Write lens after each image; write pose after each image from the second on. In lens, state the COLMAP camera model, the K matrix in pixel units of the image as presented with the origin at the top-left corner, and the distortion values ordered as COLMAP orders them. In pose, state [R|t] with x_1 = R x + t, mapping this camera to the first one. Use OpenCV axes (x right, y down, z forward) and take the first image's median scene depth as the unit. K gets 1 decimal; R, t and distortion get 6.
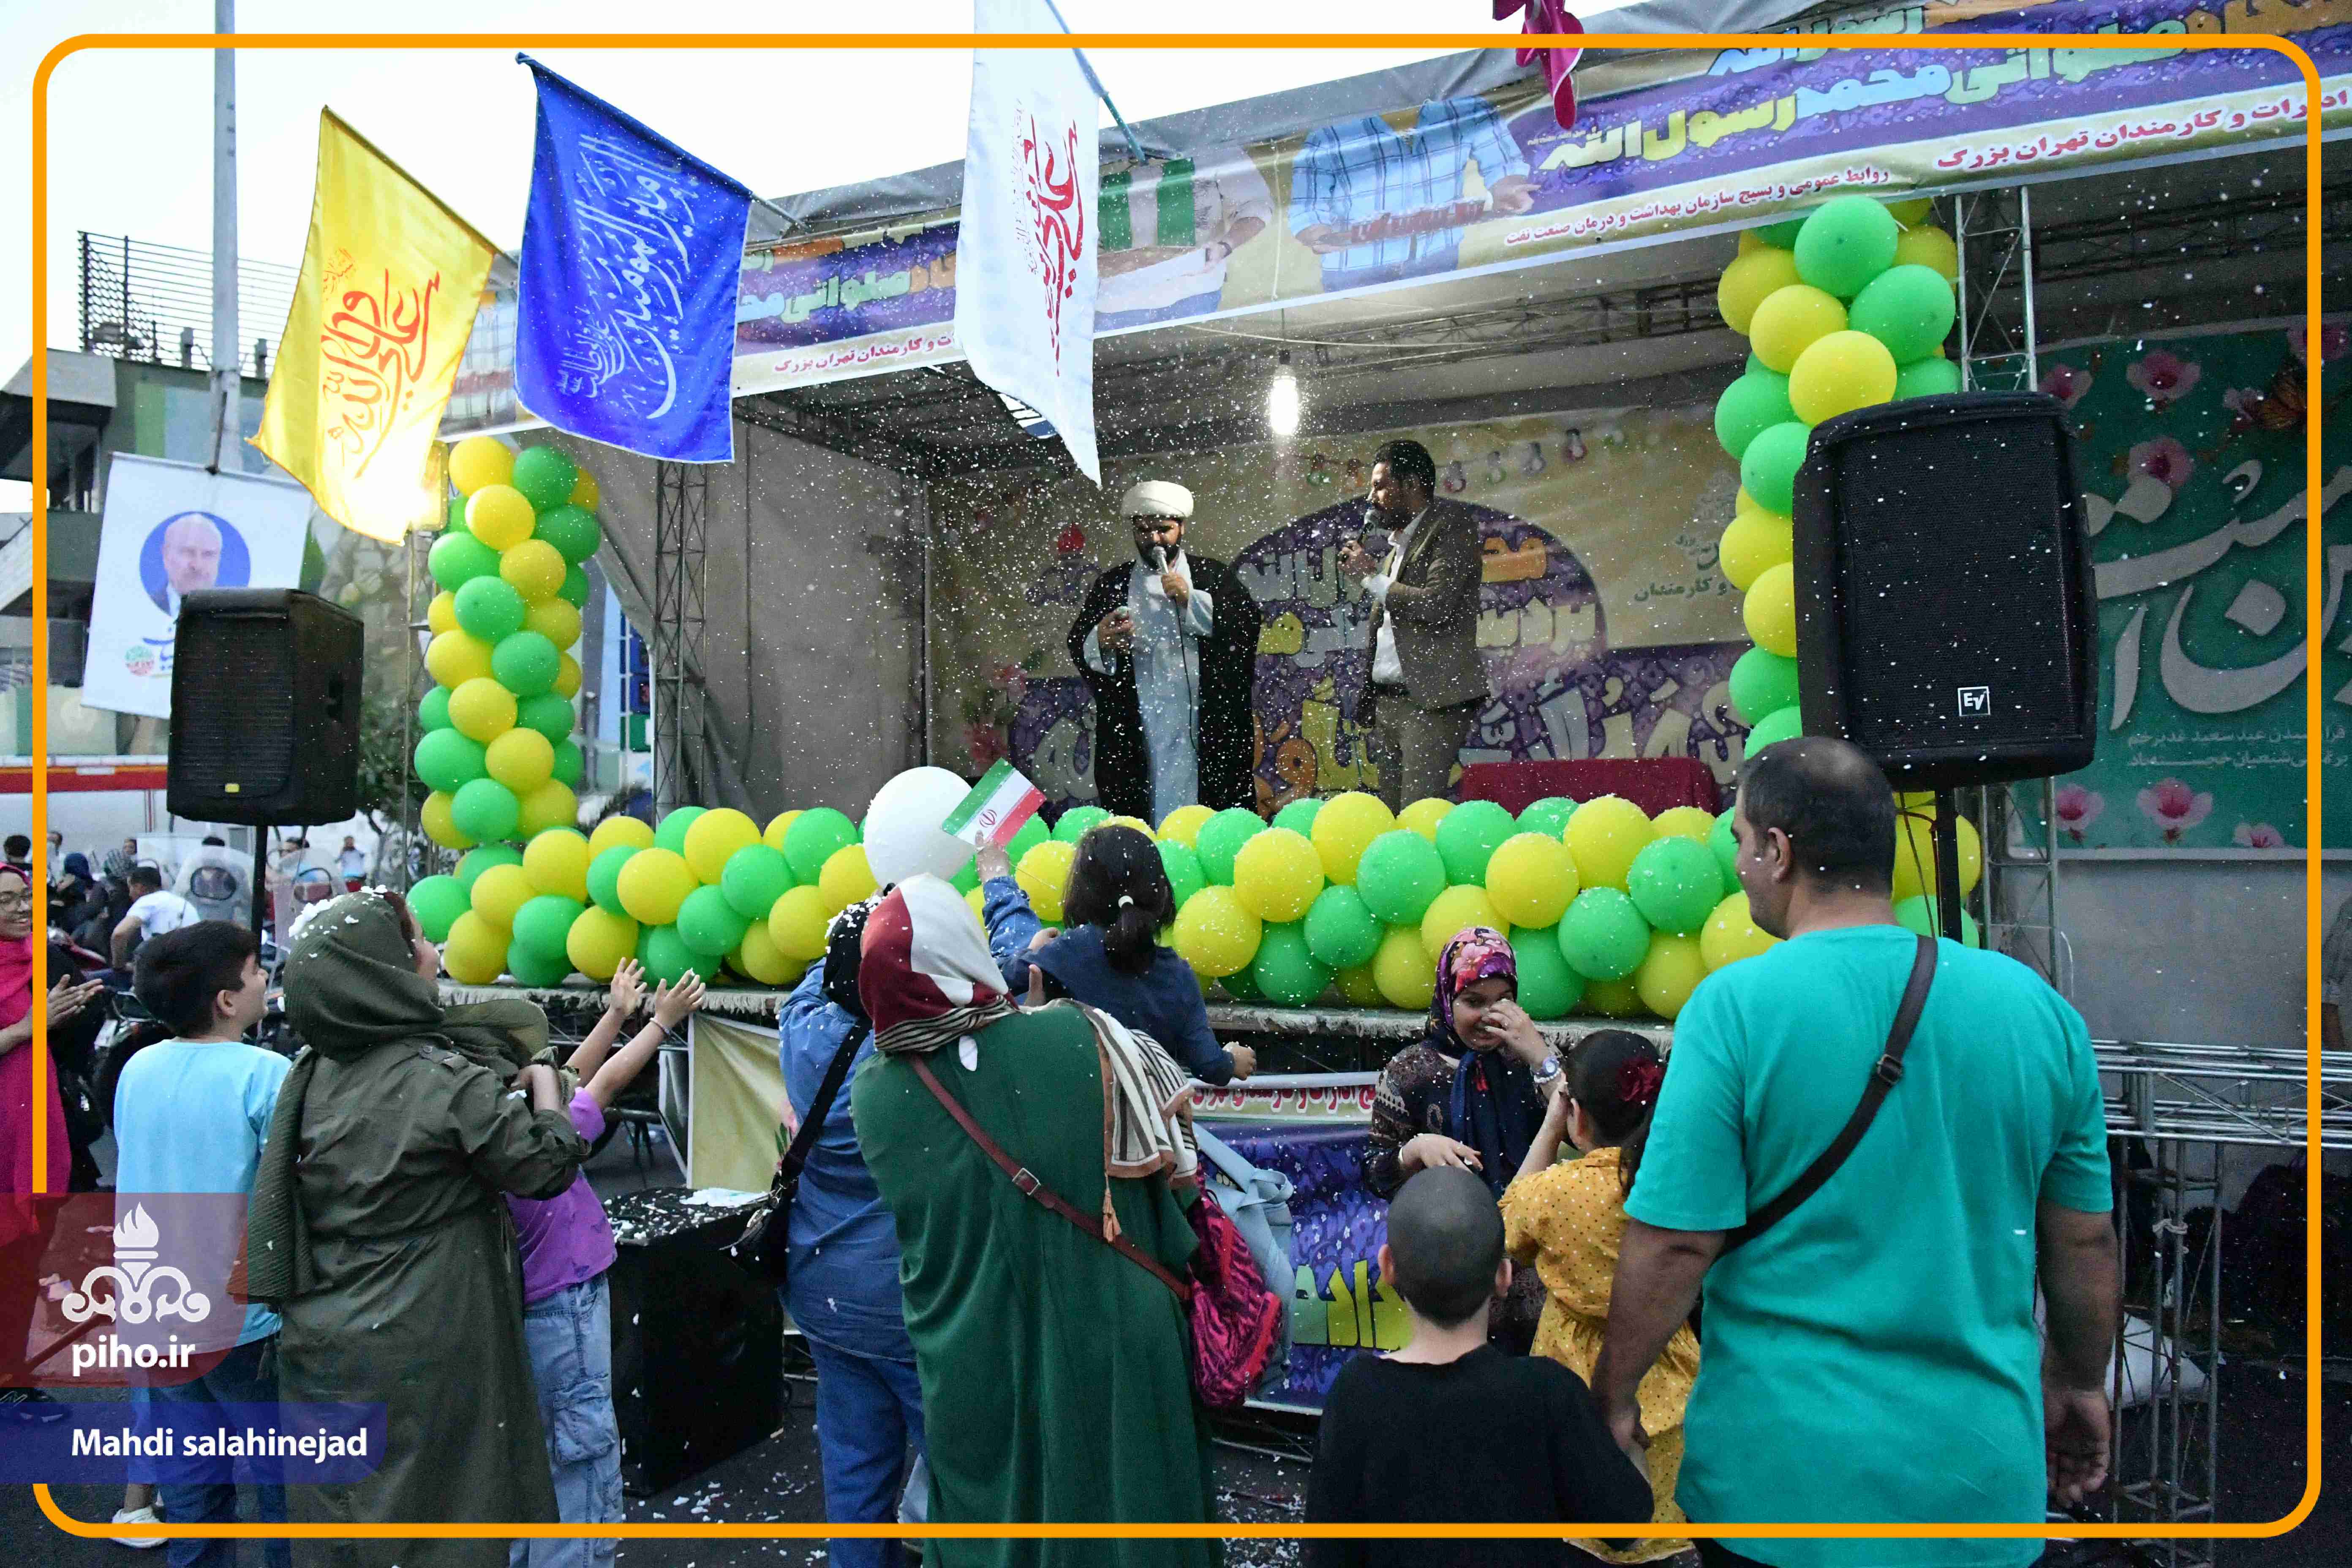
lens RADIAL K [[1579.3, 0, 1176.0], [0, 1579.3, 784.0], [0, 0, 1]] dist [-0.016270, -0.003032]
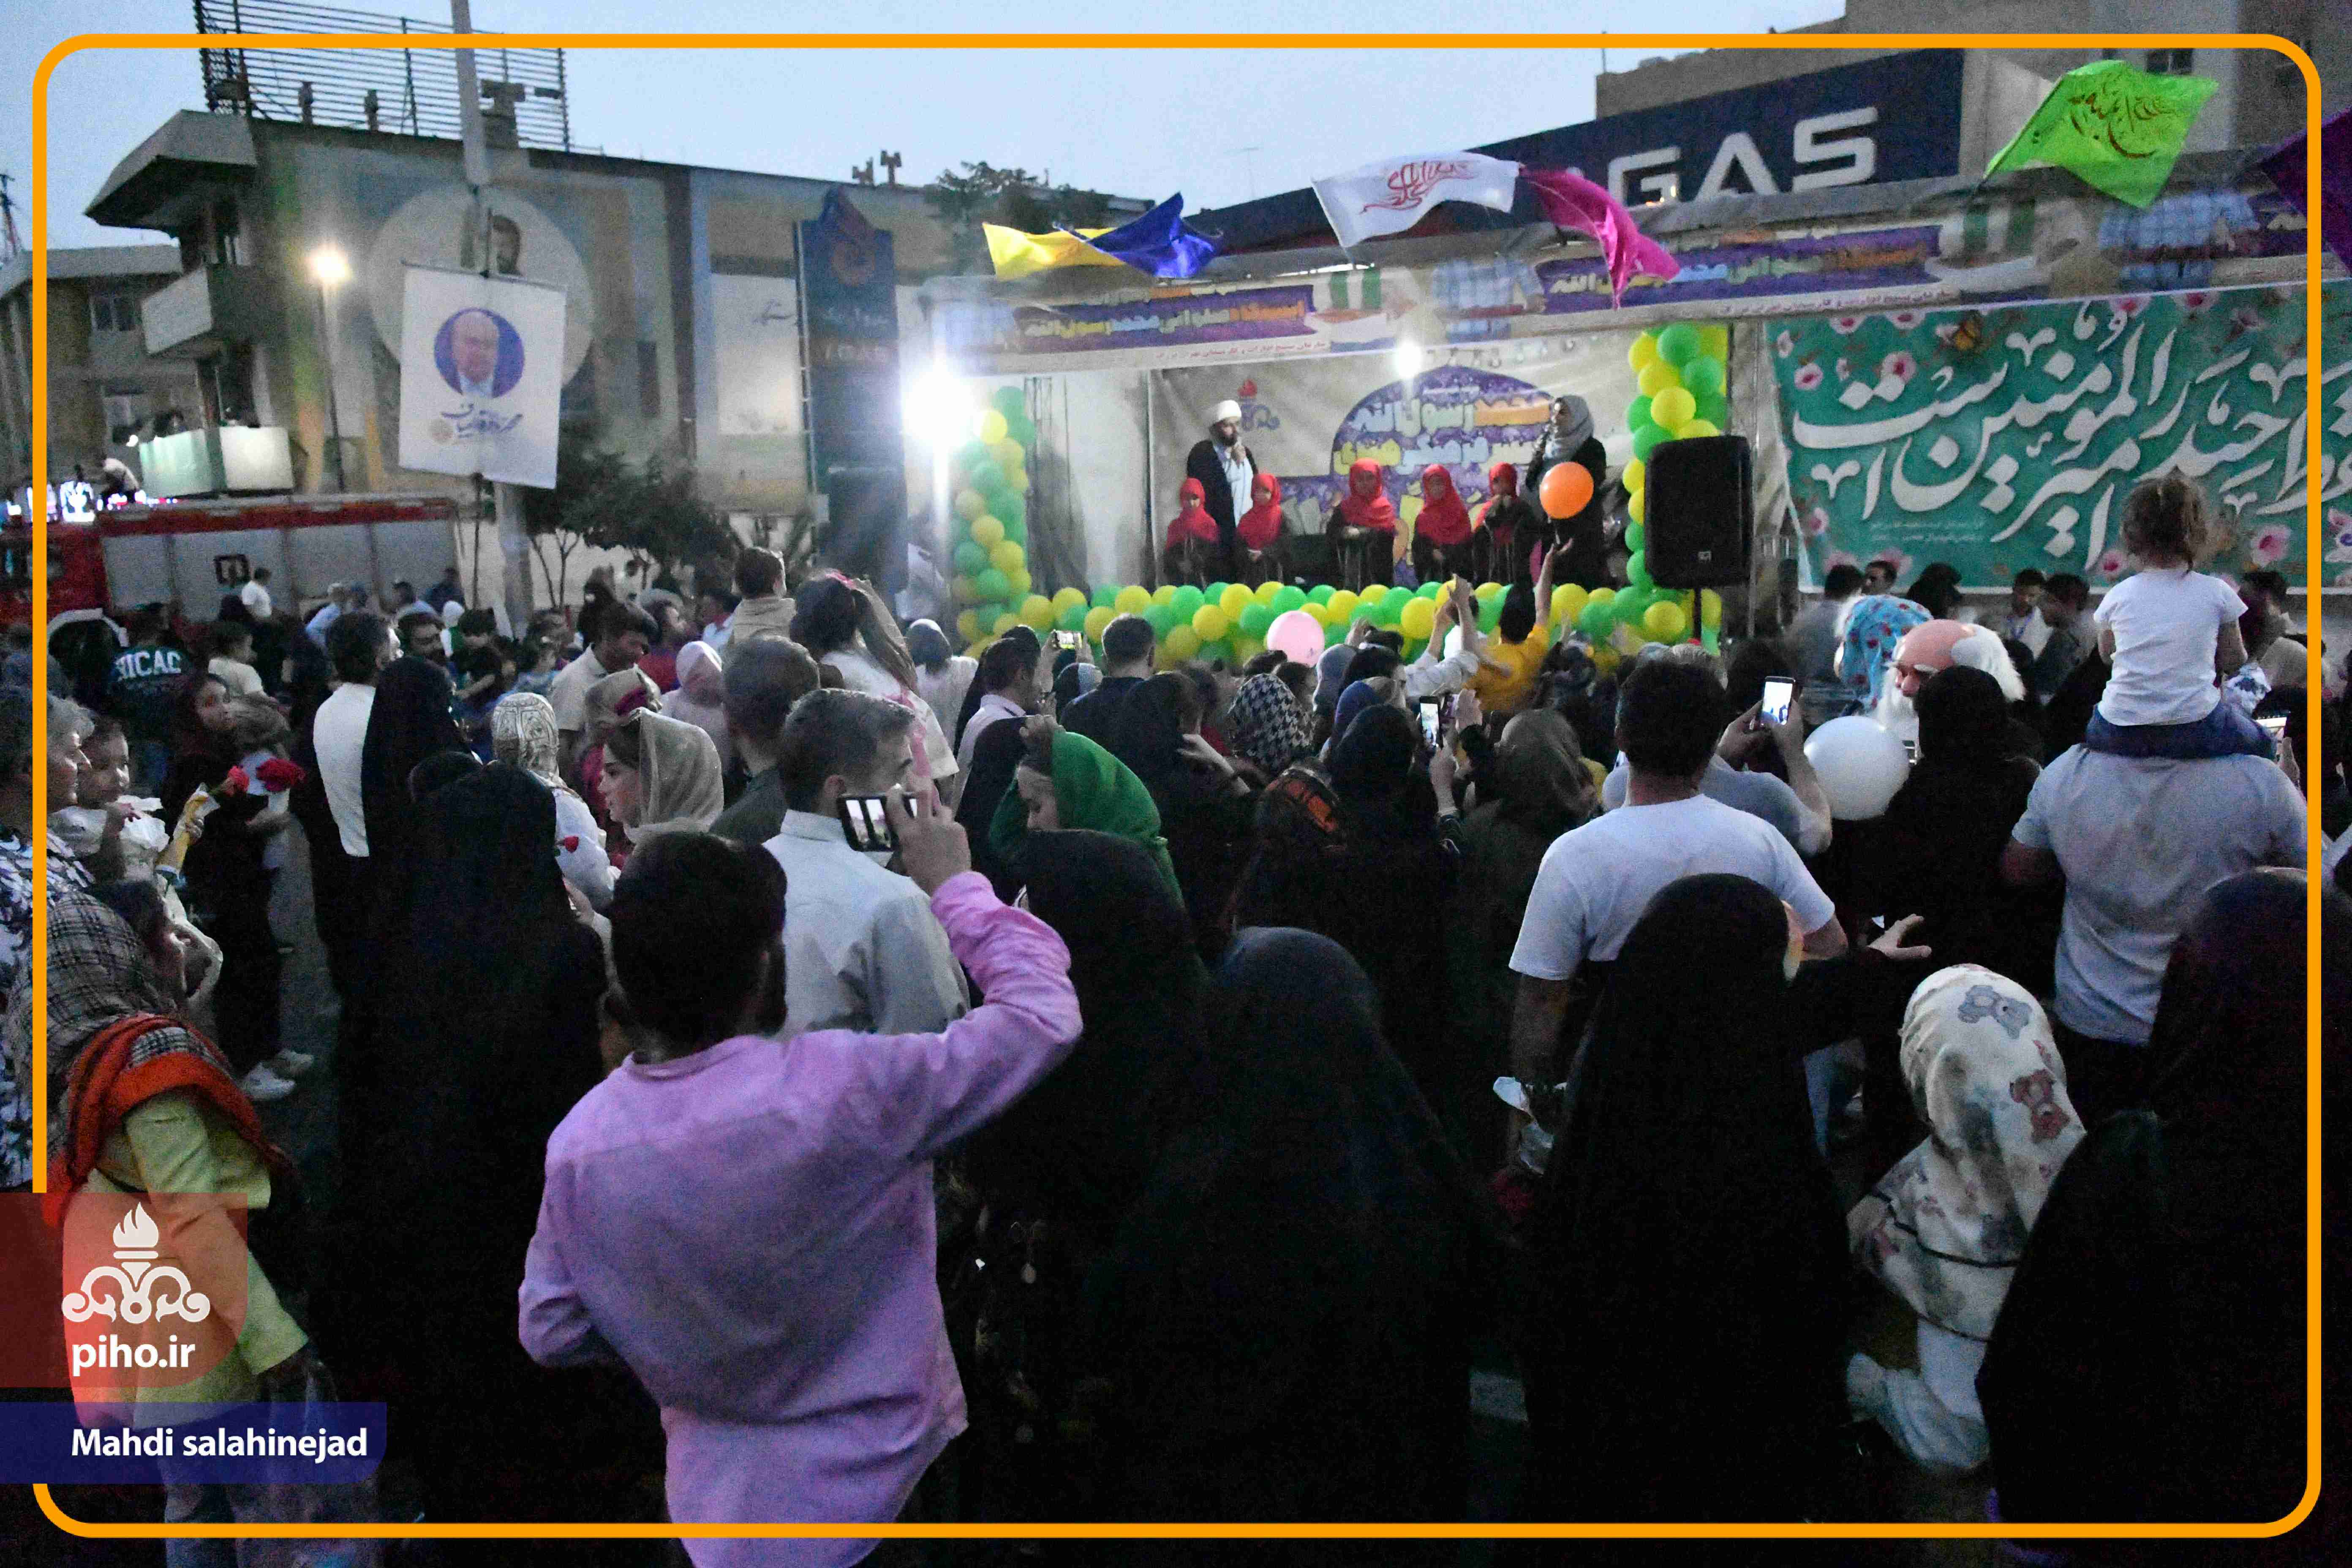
lens RADIAL K [[1593.7, 0, 1167.4], [0, 1593.7, 789.8], [0, 0, 1]] dist [-0.019433, 0.003151]
pose [[0.999868, -0.015644, -0.004333, -0.249566], [0.016193, 0.979890, 0.198882, -0.136945], [0.001135, -0.198926, 0.980014, -1.081223]]
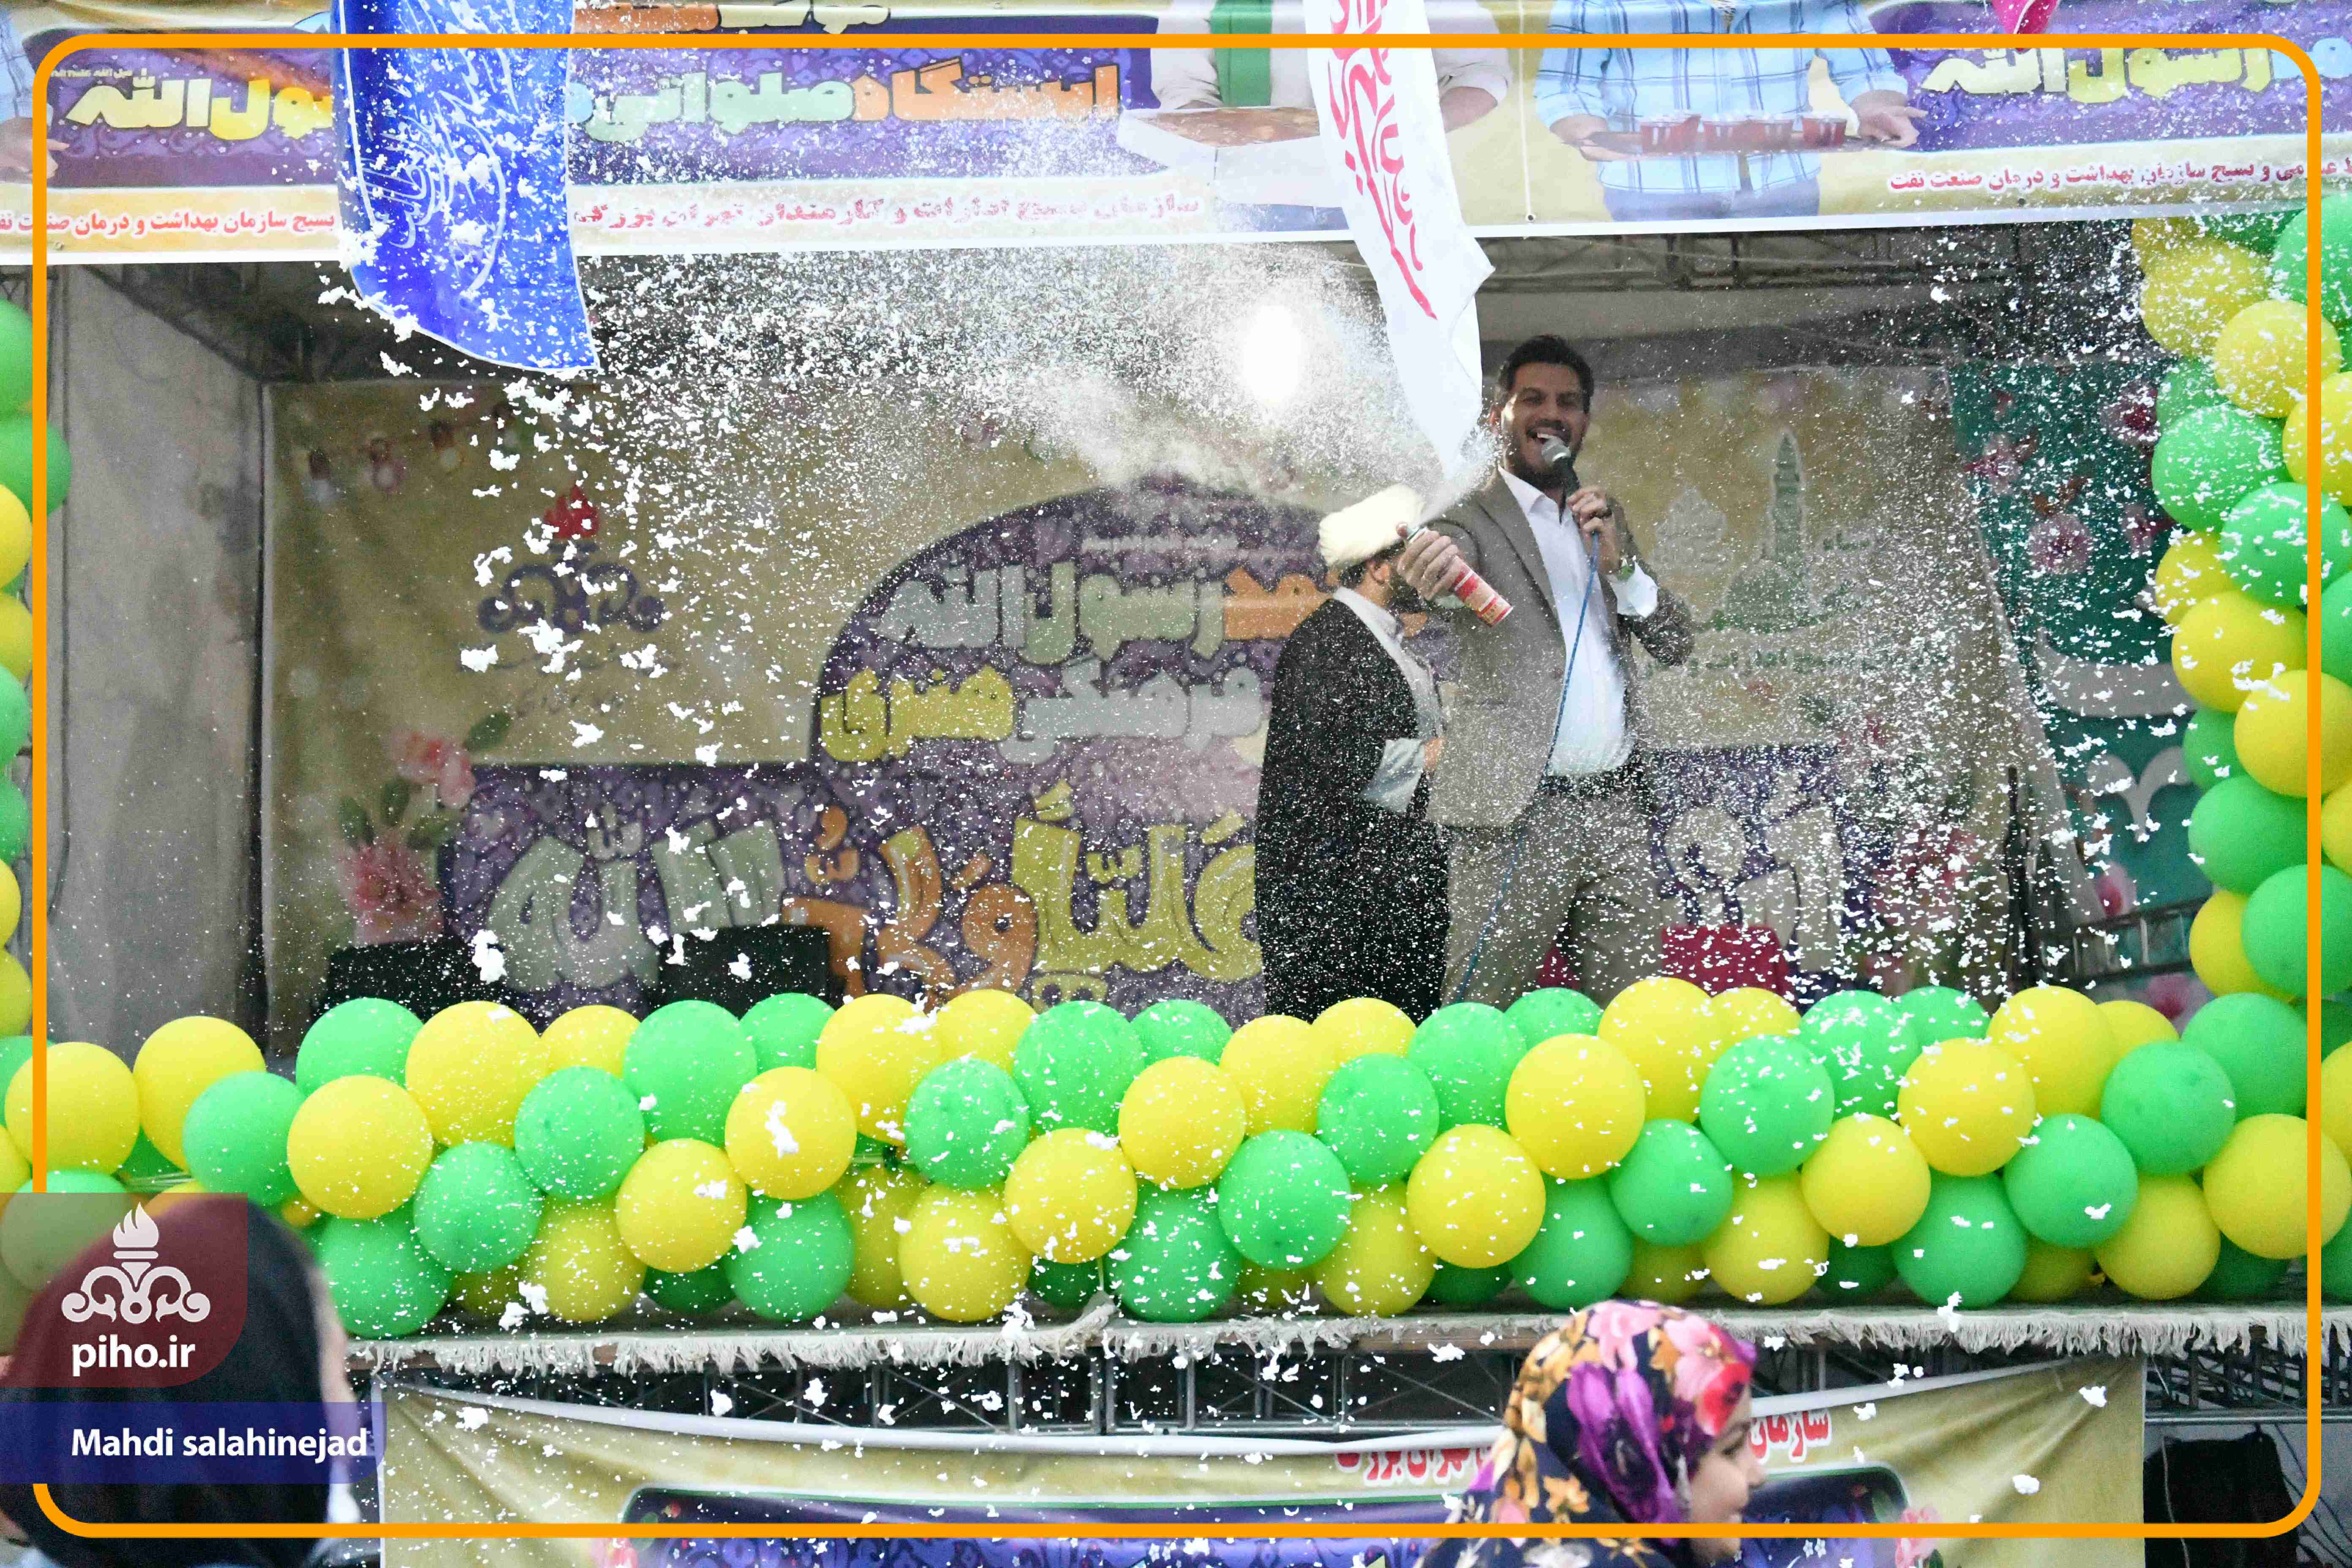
lens RADIAL K [[2958.9, 0, 1136.7], [0, 2958.9, 779.3], [0, 0, 1]] dist [-0.039968, 0.067129]
pose [[0.913465, 0.031495, 0.405696, -0.516990], [-0.006368, 0.997985, -0.063138, 0.001606], [-0.406867, 0.055091, 0.911825, -0.032149]]
